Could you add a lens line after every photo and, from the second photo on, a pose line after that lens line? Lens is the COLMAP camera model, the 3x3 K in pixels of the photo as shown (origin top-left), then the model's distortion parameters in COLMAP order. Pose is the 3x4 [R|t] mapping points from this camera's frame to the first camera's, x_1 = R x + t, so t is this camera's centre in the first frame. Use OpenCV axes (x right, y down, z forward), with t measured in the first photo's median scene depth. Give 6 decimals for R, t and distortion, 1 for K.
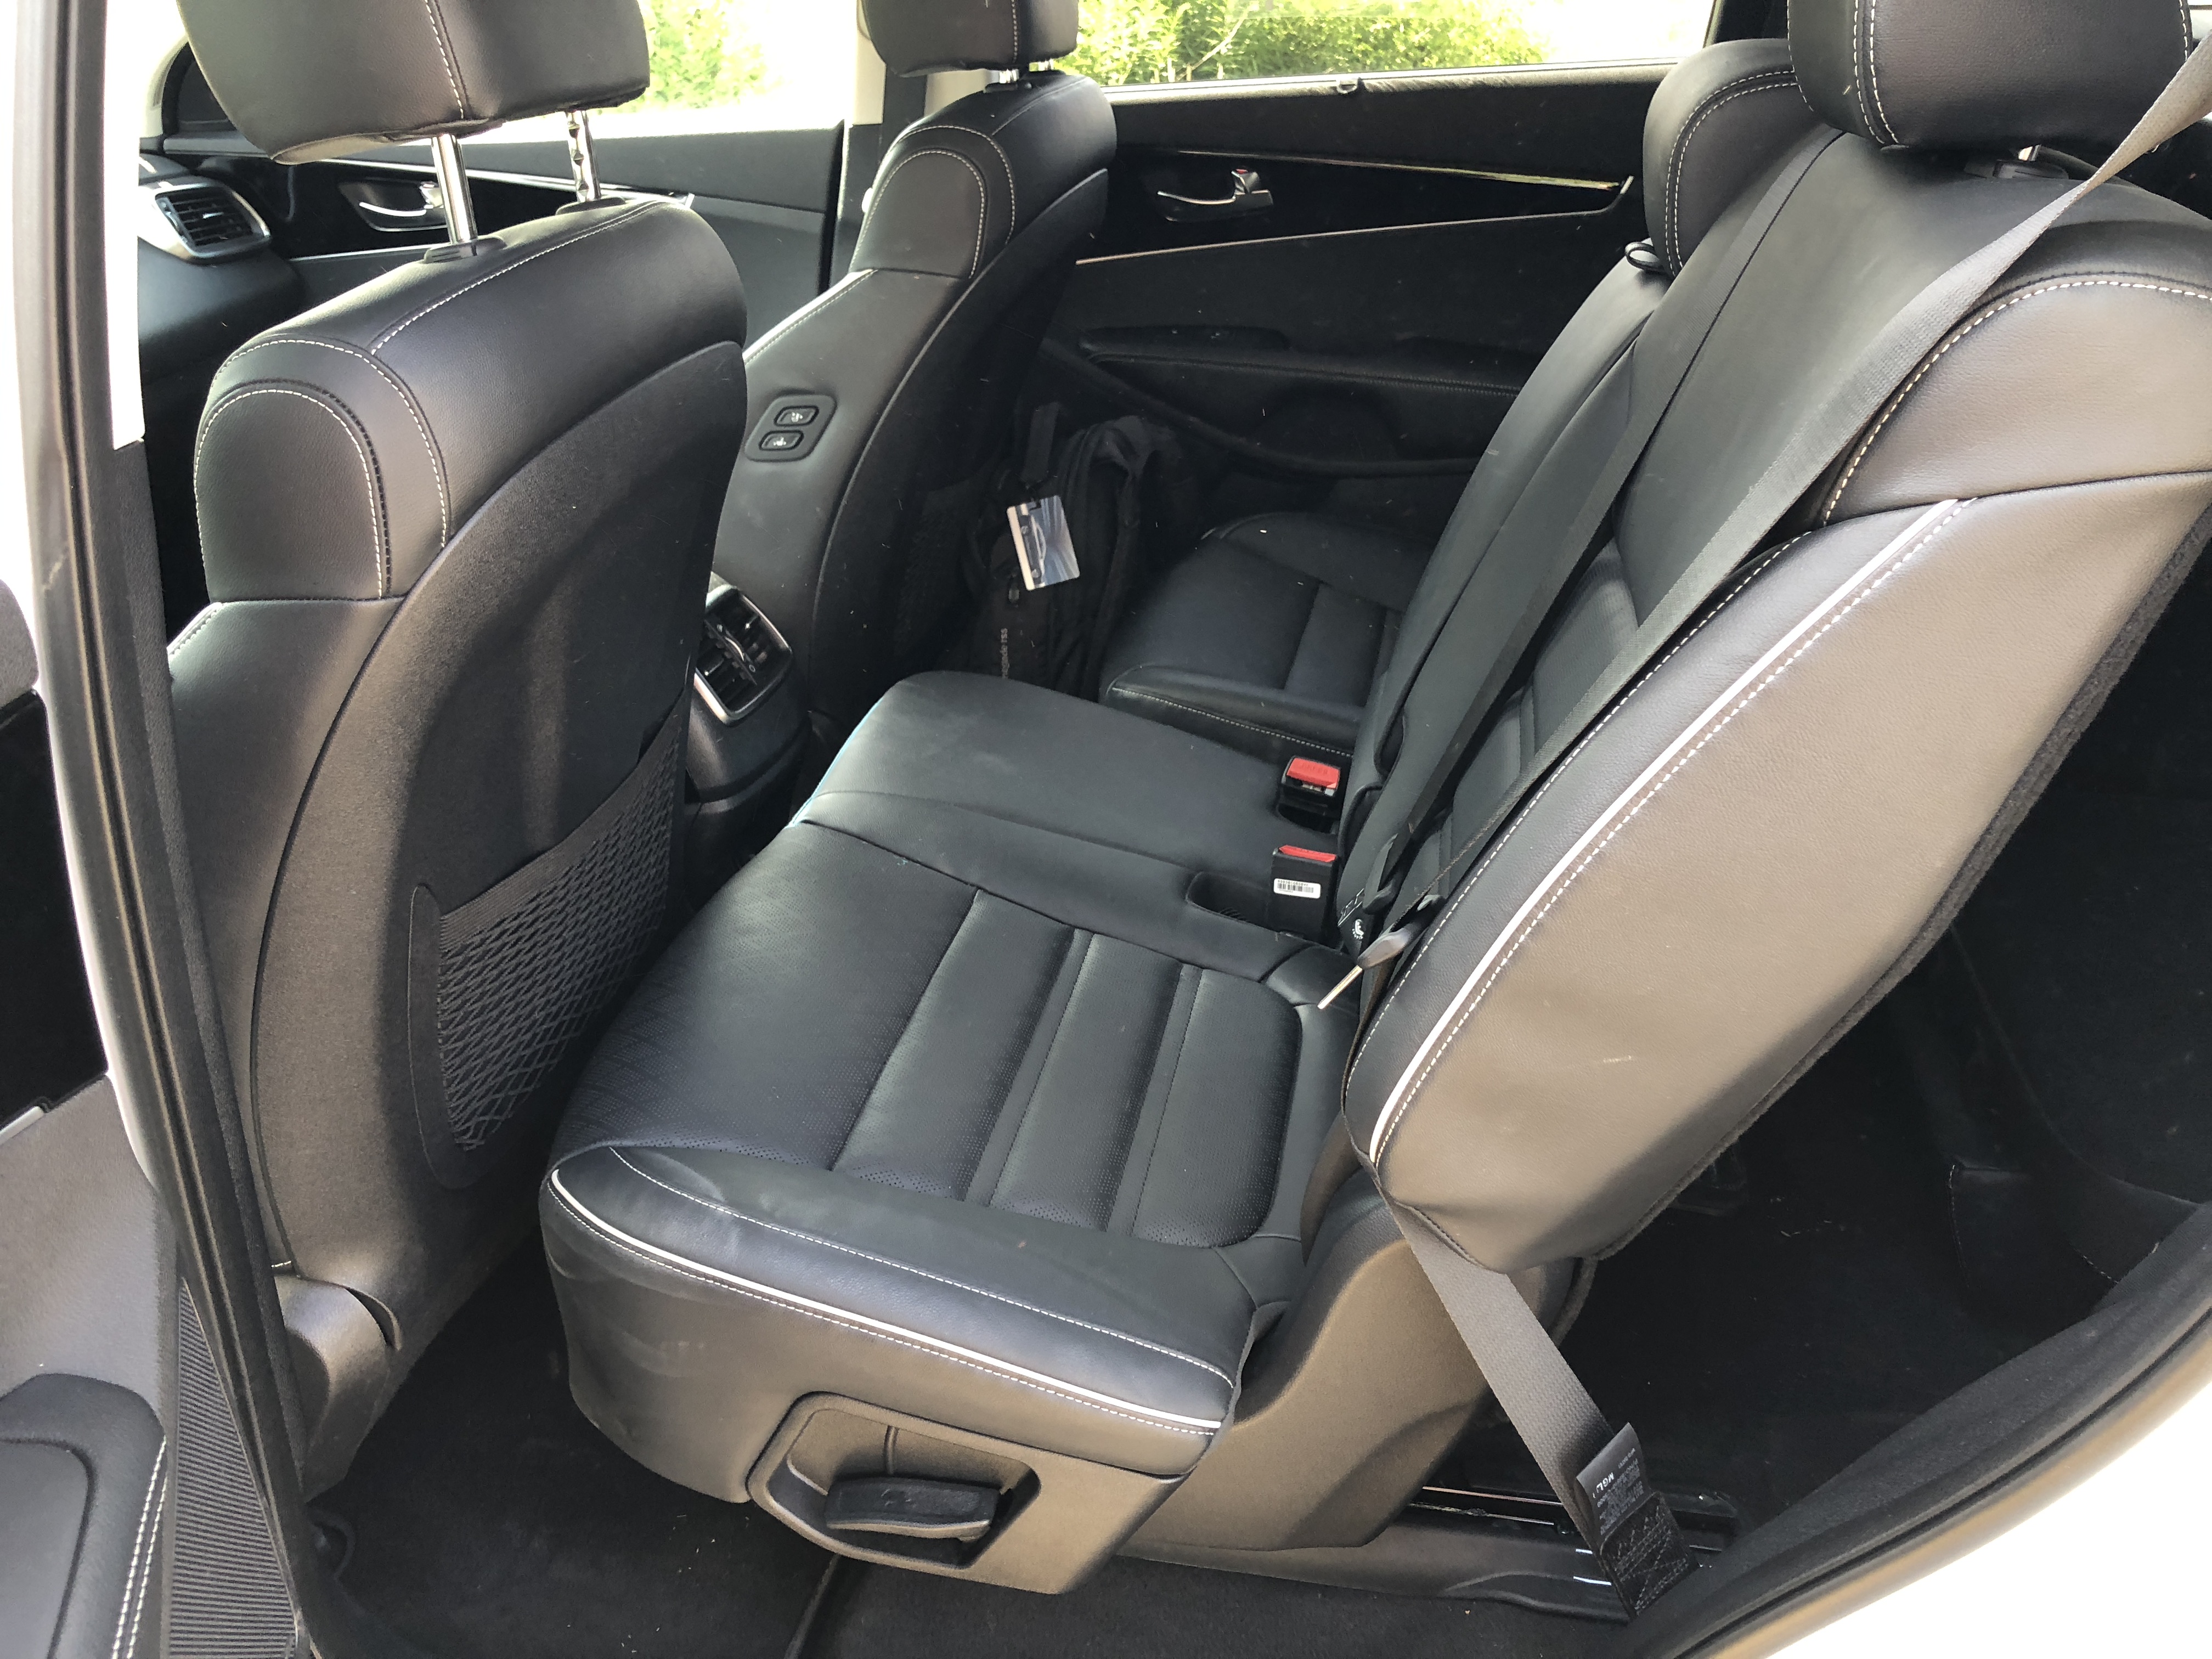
lens RADIAL K [[1826.0, 0, 1104.2], [0, 1826.0, 839.9], [0, 0, 1]] dist [-0.041279, 0.039459]
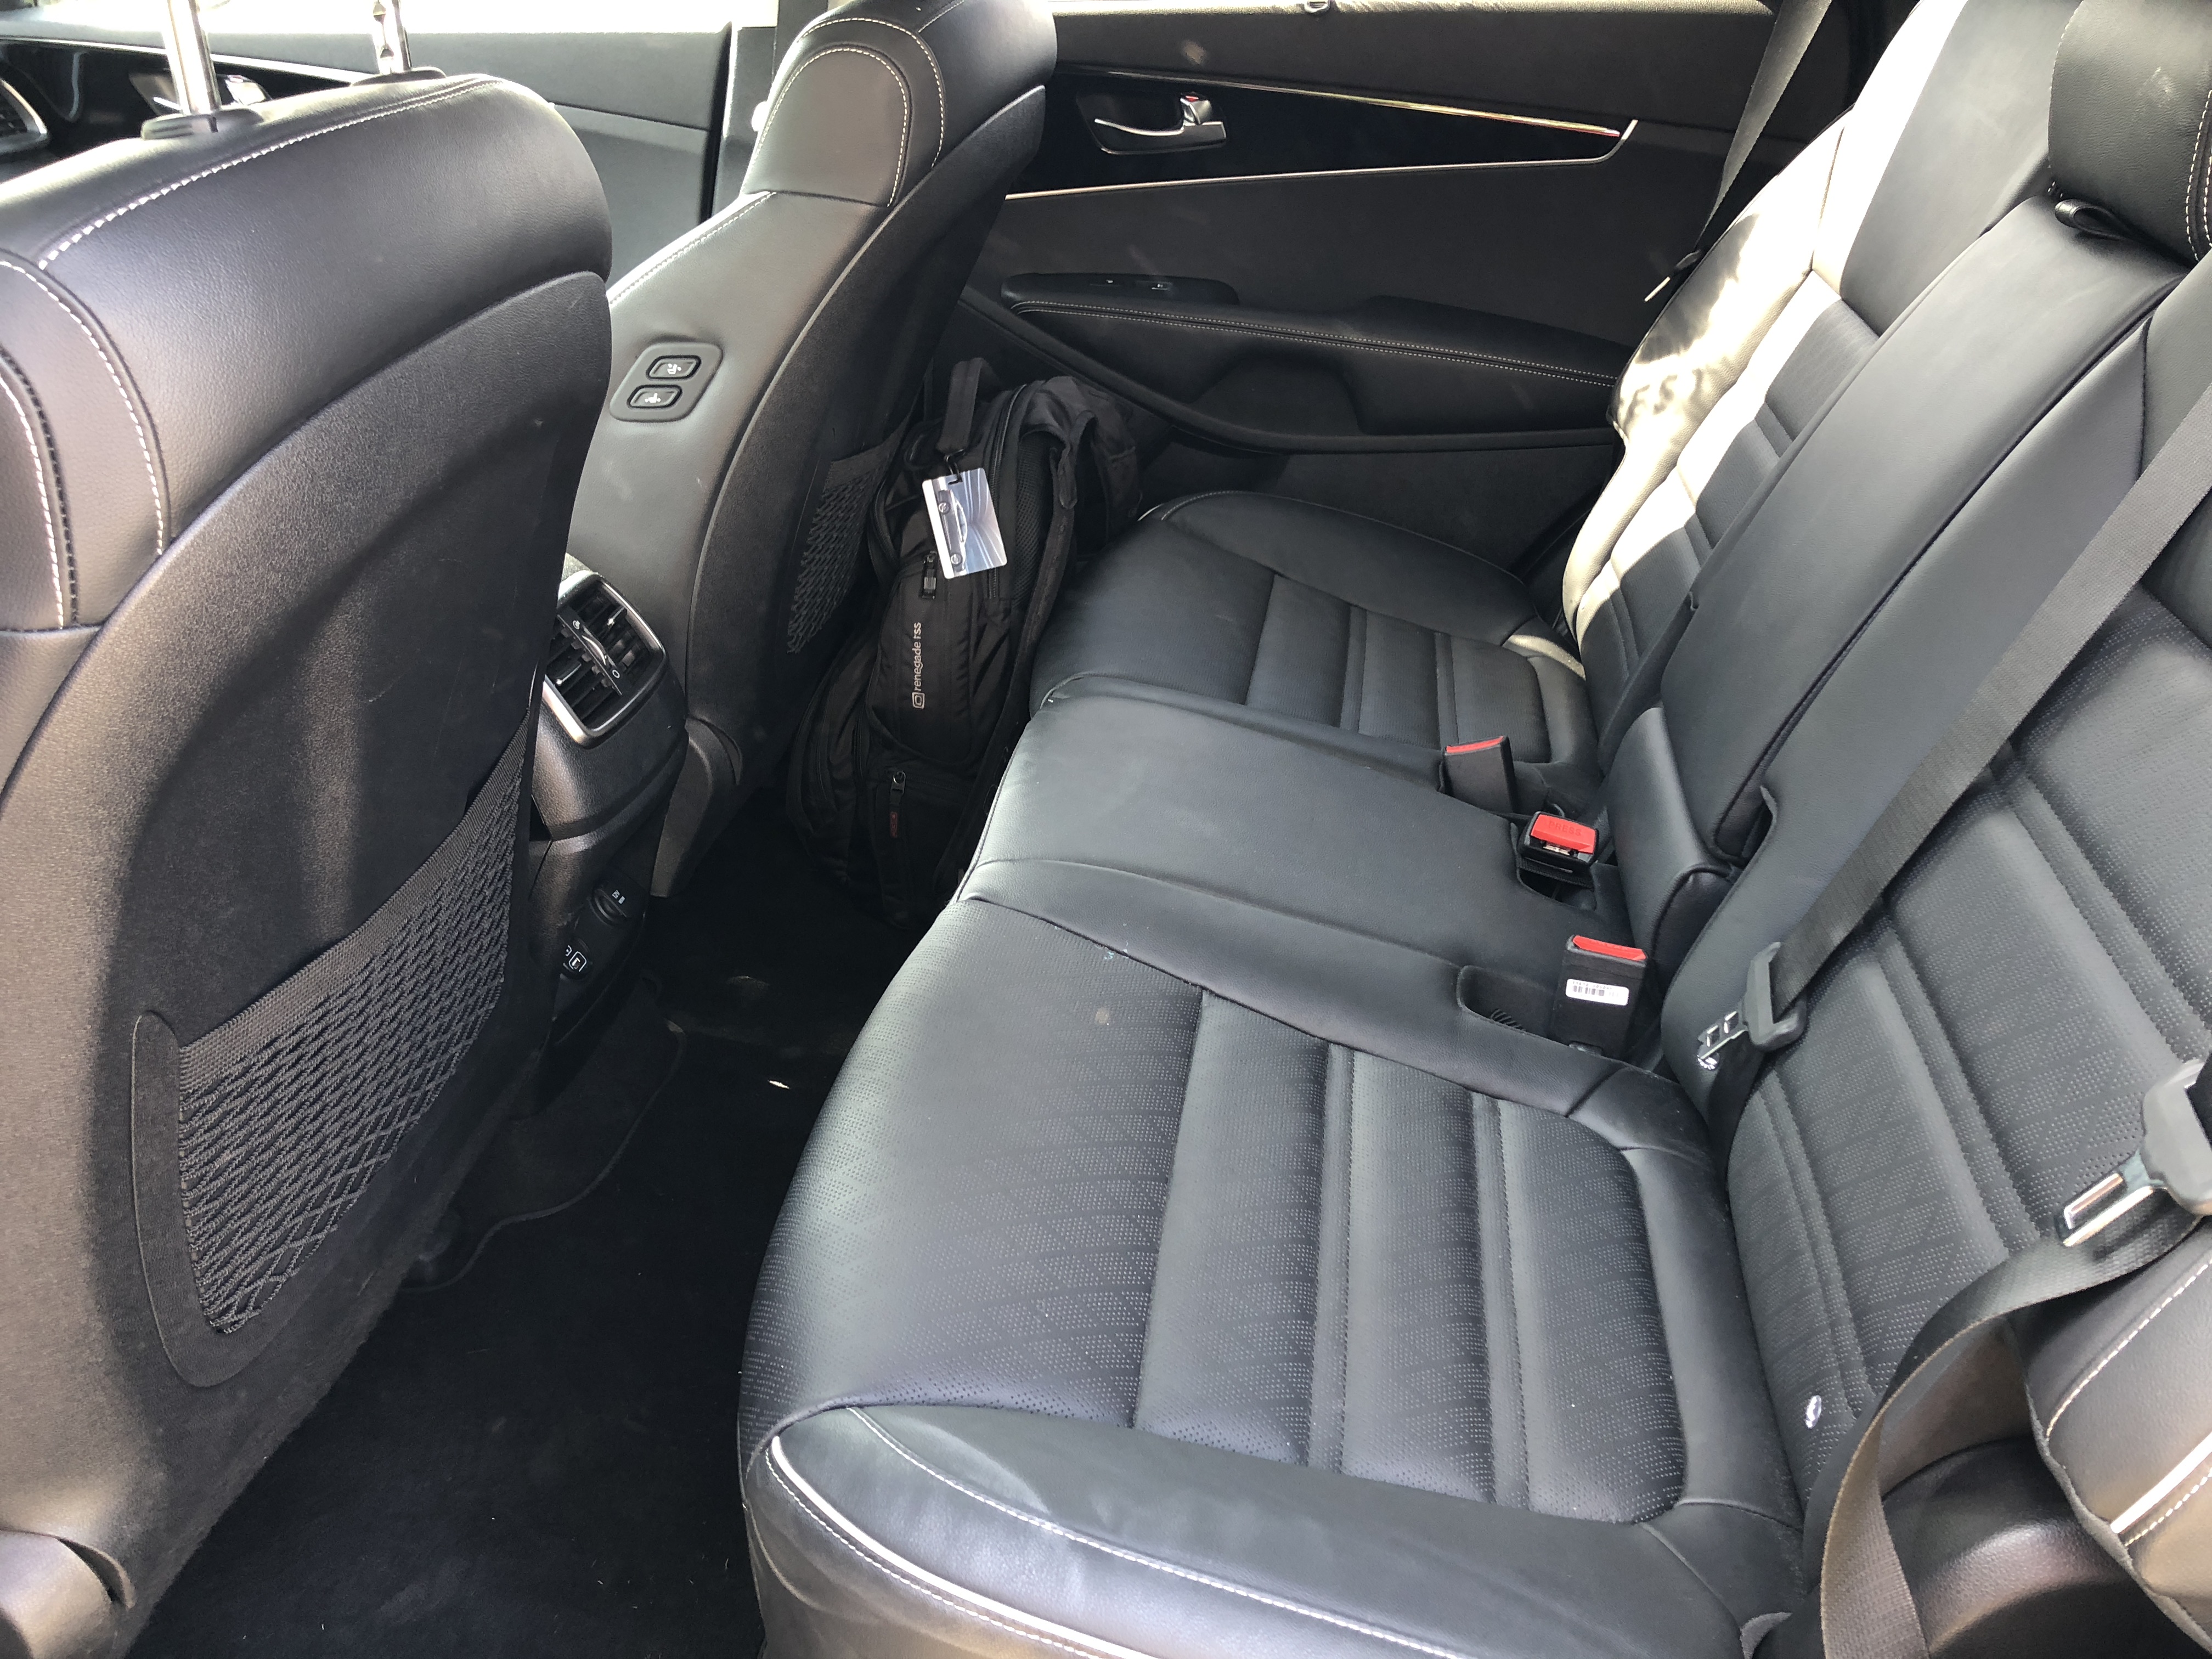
lens RADIAL K [[1826.0, 0, 1111.7], [0, 1826.0, 820.0], [0, 0, 1]] dist [-0.041279, 0.039459]
pose [[0.997183, 0.010751, 0.074229, -0.031113], [-0.011791, 0.999838, 0.013582, -0.042804], [-0.074071, -0.014419, 0.997149, 0.165715]]
